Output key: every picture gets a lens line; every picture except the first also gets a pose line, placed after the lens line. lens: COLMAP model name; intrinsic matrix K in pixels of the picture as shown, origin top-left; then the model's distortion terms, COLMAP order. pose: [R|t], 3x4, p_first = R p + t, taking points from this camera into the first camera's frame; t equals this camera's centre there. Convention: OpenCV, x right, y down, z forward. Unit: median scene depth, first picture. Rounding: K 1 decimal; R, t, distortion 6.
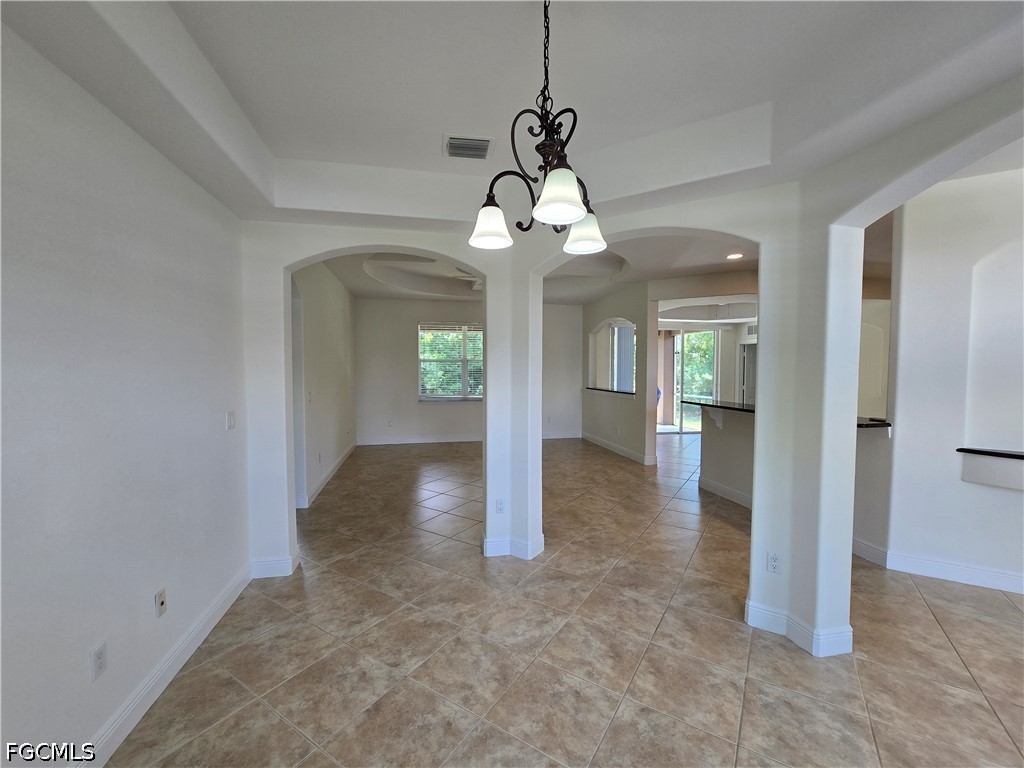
lens RADIAL K [[418.1, 0, 507.2], [0, 418.1, 388.3], [0, 0, 1]] dist [-0.004292, 0.000647]
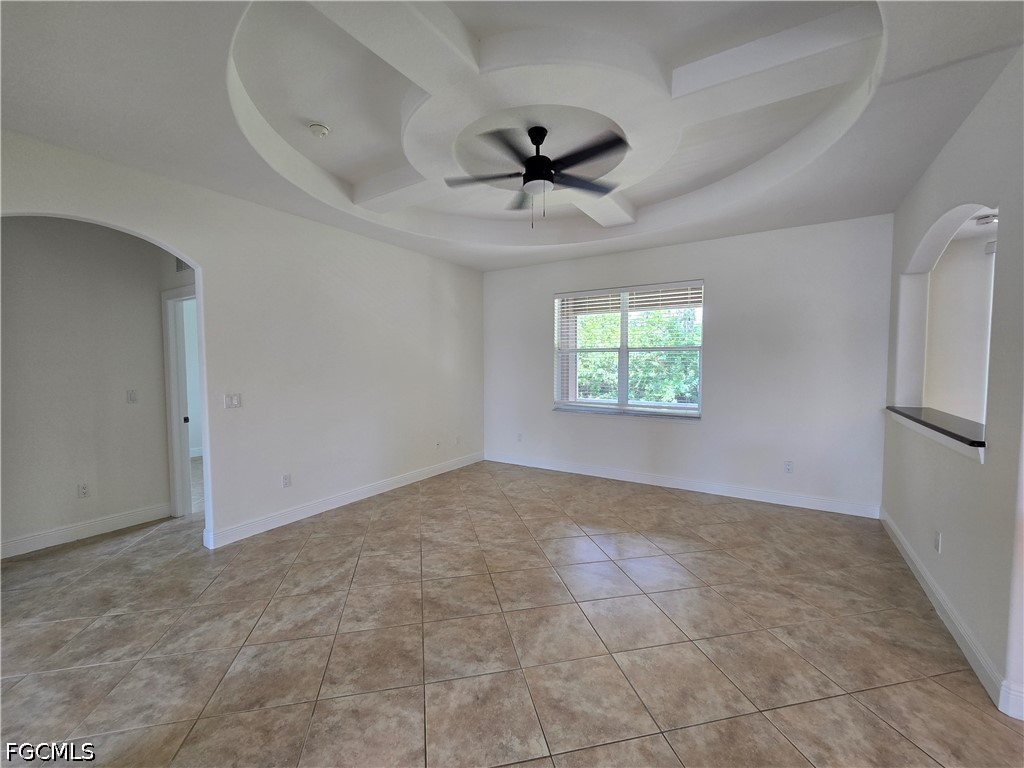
lens RADIAL K [[418.1, 0, 513.9], [0, 418.1, 389.7], [0, 0, 1]] dist [-0.004292, 0.000647]
pose [[0.714691, 0.042585, -0.698143, 0.731022], [-0.032359, 0.999089, 0.027816, -0.061799], [0.698691, 0.002711, 0.715418, 1.497312]]
